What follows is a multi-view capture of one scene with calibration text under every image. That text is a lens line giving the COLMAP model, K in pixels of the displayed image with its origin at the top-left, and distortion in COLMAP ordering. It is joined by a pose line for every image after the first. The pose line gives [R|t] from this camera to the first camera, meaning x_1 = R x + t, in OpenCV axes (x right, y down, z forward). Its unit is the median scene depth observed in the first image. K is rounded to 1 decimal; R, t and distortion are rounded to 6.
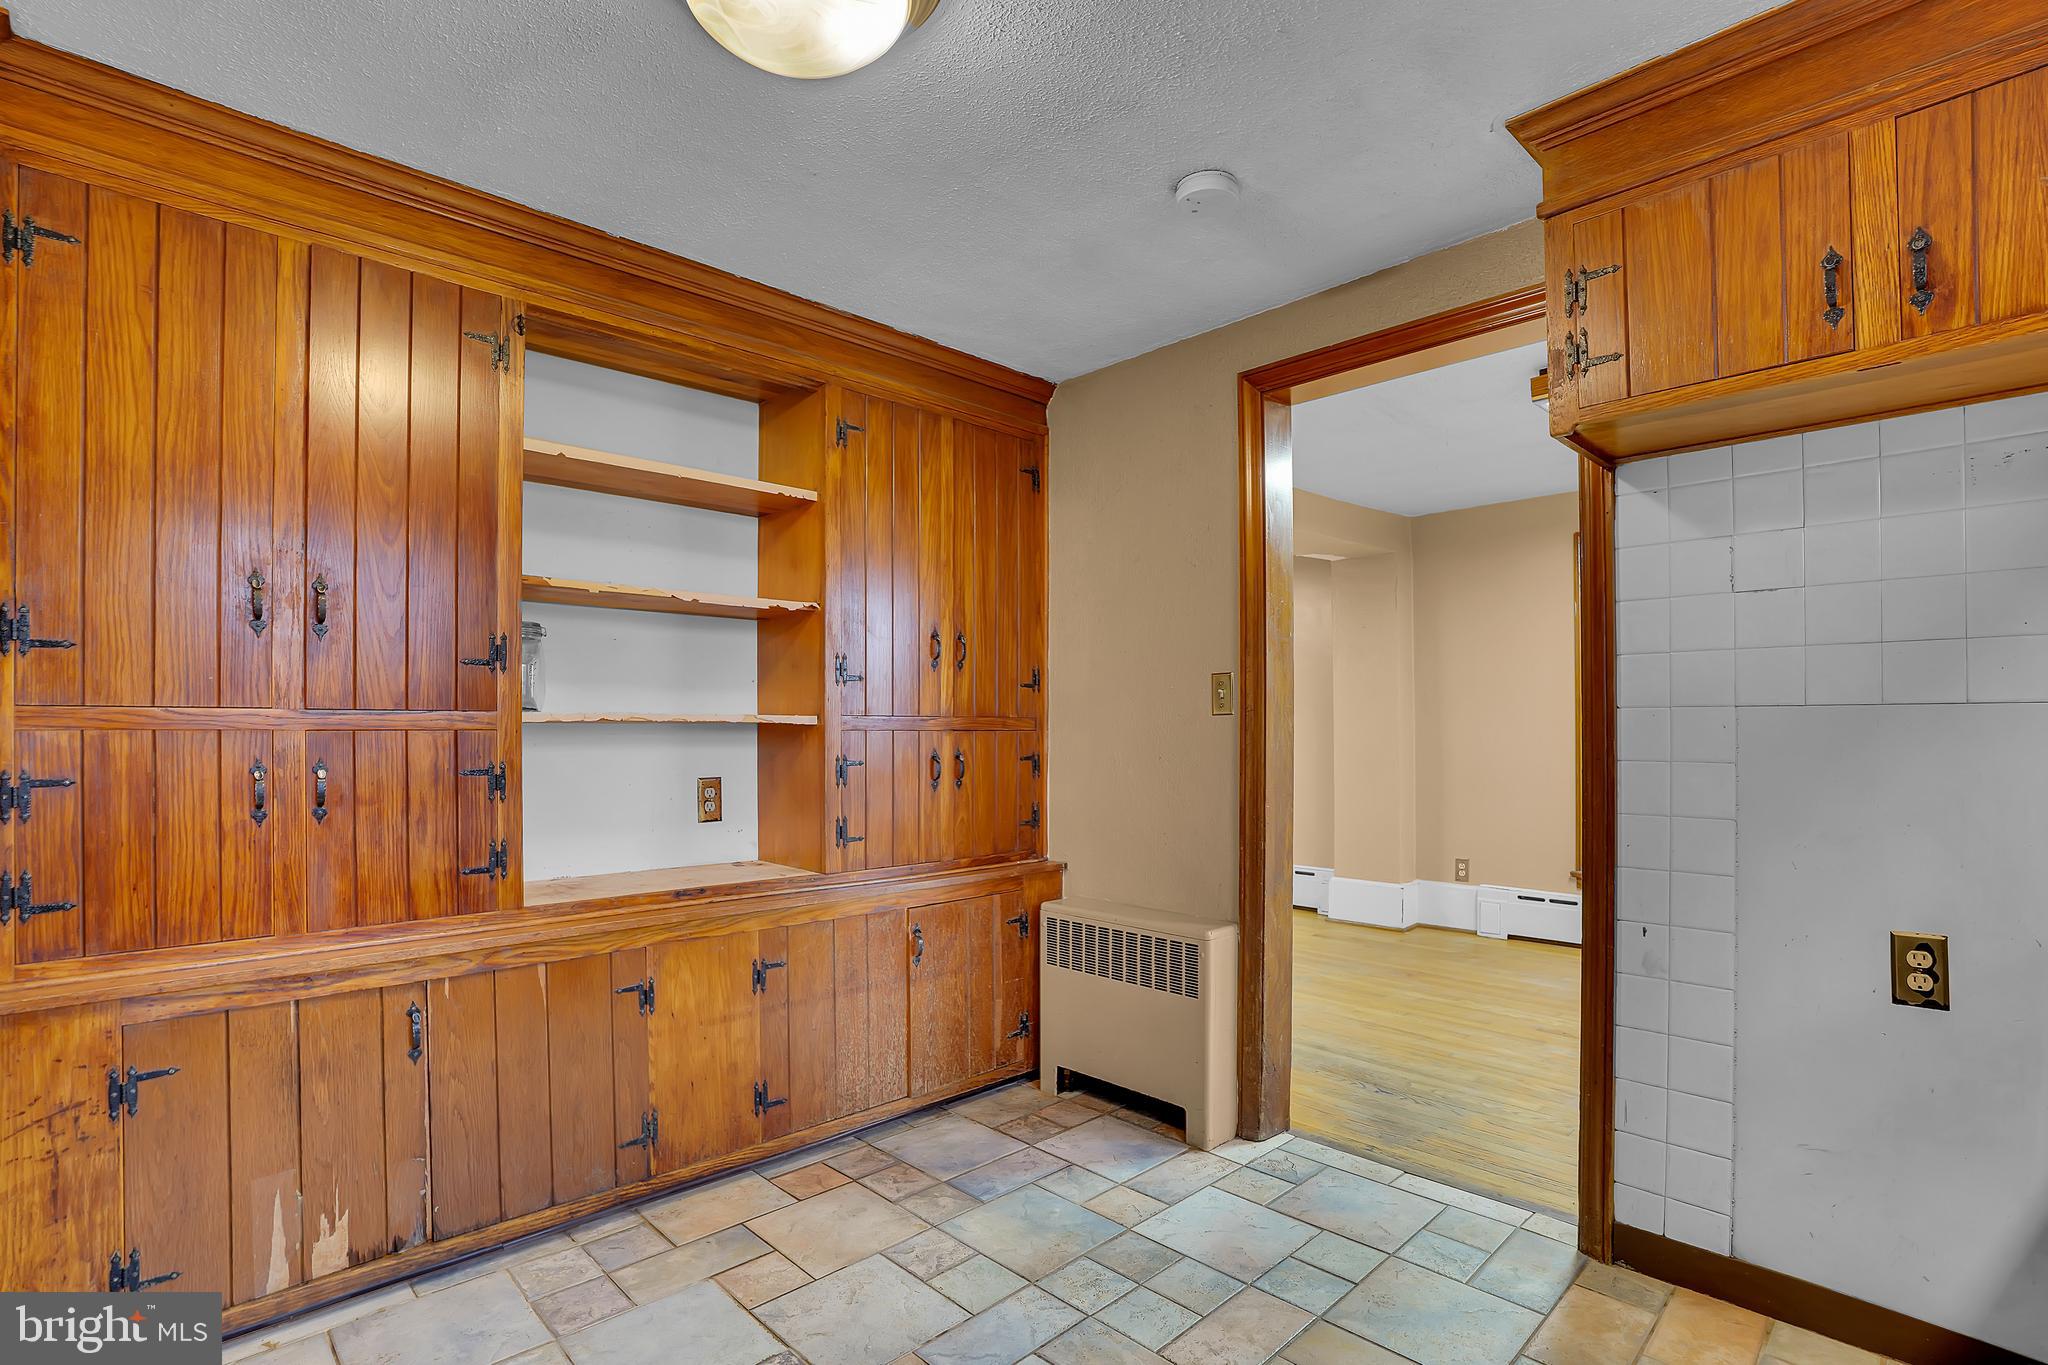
lens RADIAL K [[968.9, 0, 1022.8], [0, 968.9, 722.3], [0, 0, 1]] dist [-0.034843, 0.000551]
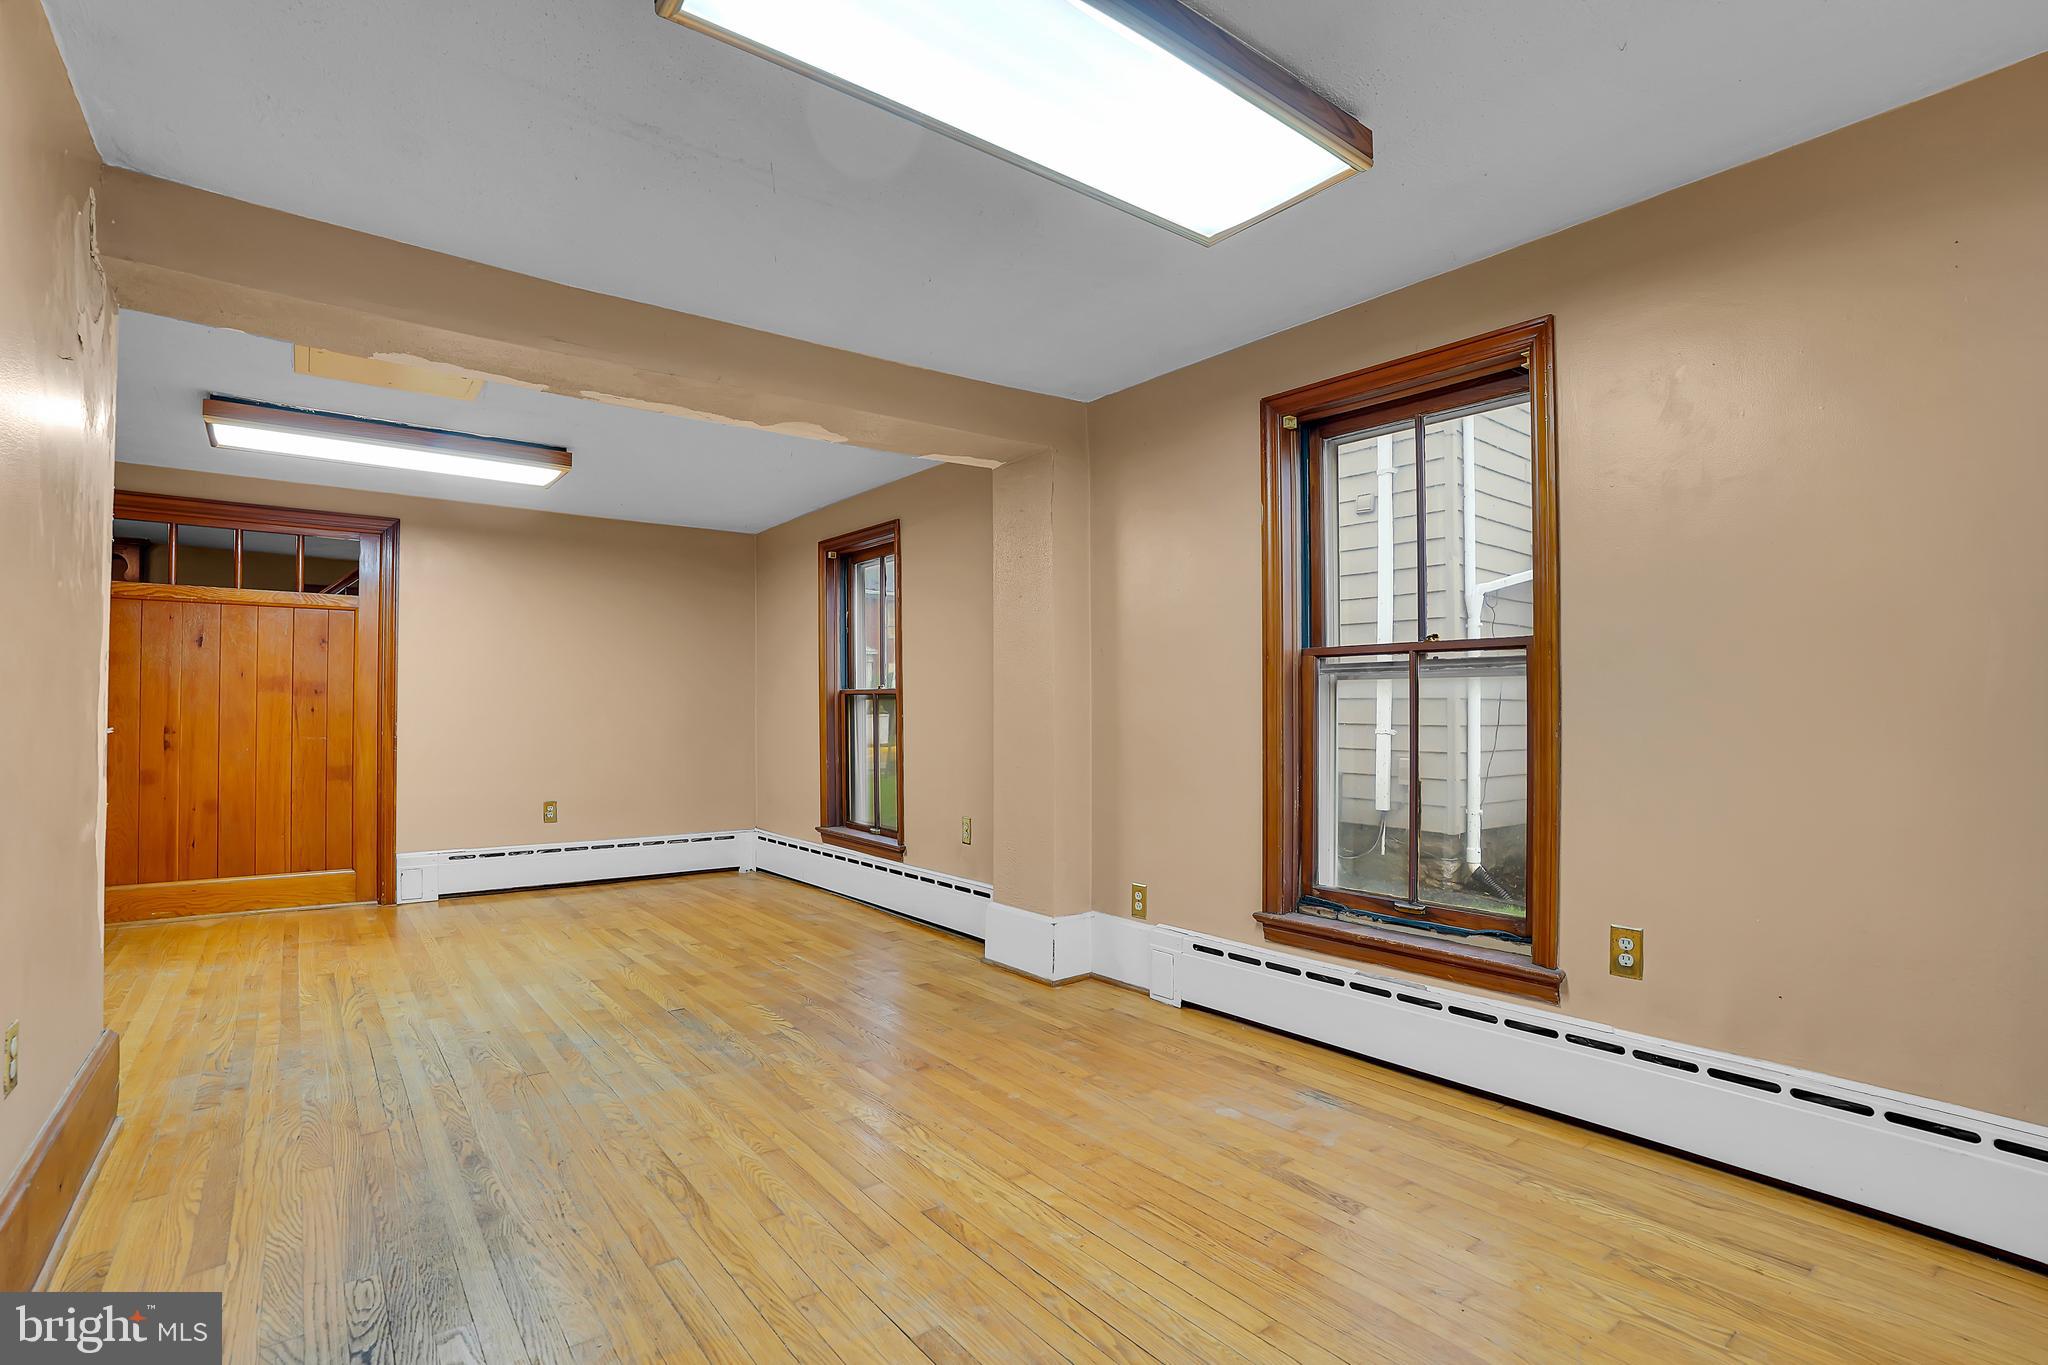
lens RADIAL K [[953.7, 0, 1018.7], [0, 953.7, 680.0], [0, 0, 1]] dist [-0.066007, 0.021838]
pose [[0.993961, 0.004859, -0.109629, 0.639624], [-0.008647, 0.999381, -0.034107, 0.026521], [0.109396, 0.034849, 0.993387, 0.437805]]
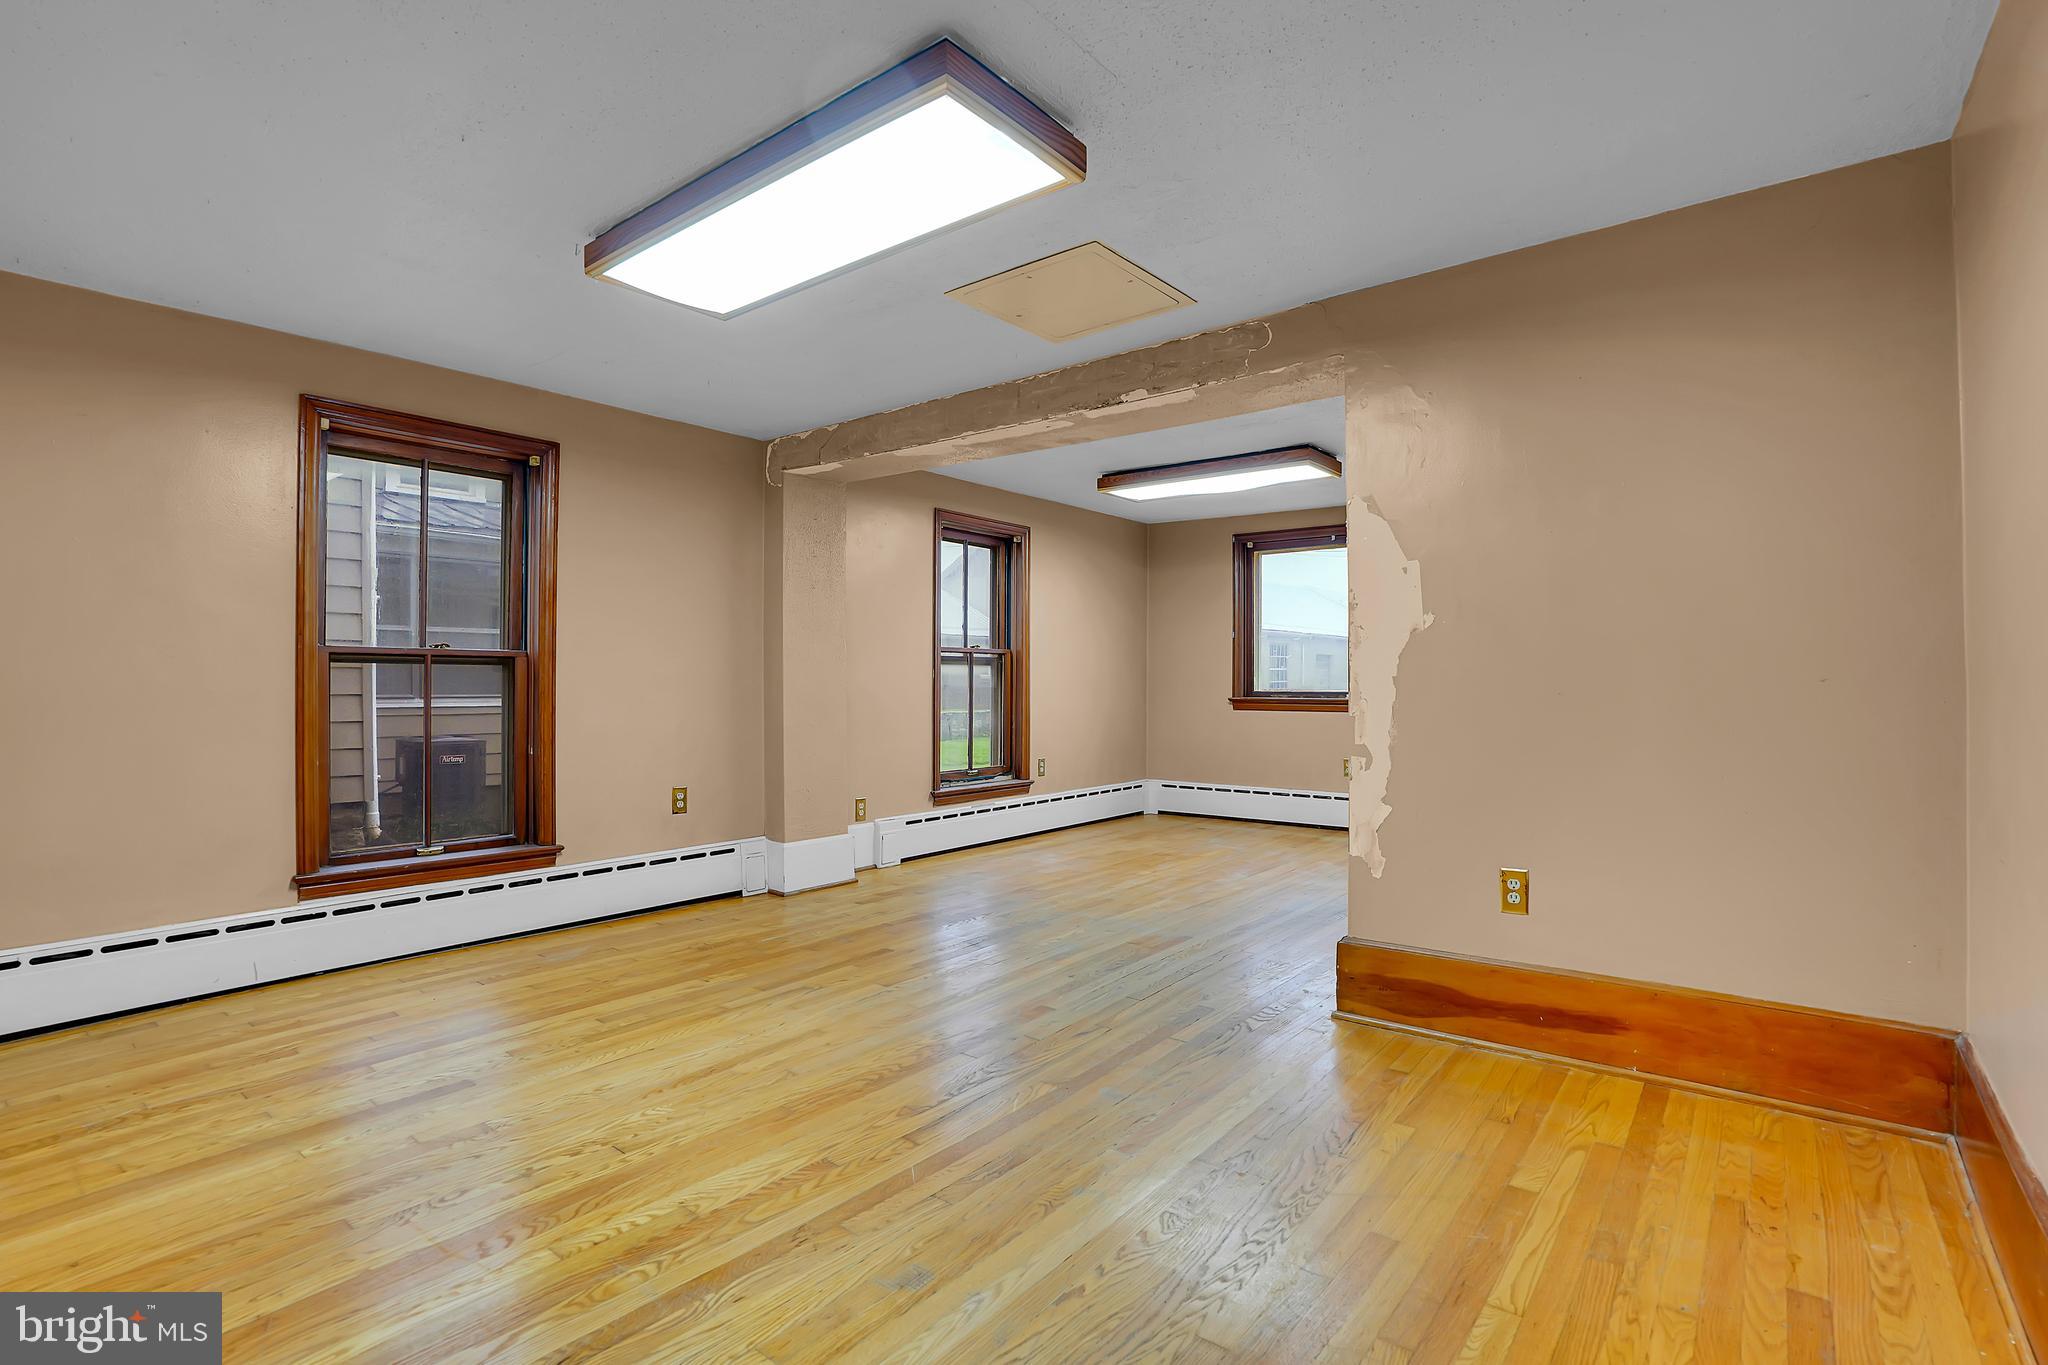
lens RADIAL K [[976.4, 0, 1014.0], [0, 976.4, 693.5], [0, 0, 1]] dist [-0.046158, 0.000786]
pose [[-0.128137, -0.002240, 0.991754, -0.852165], [-0.000533, 0.999997, 0.002189, 0.040894], [-0.991756, -0.000248, -0.128138, 1.399592]]
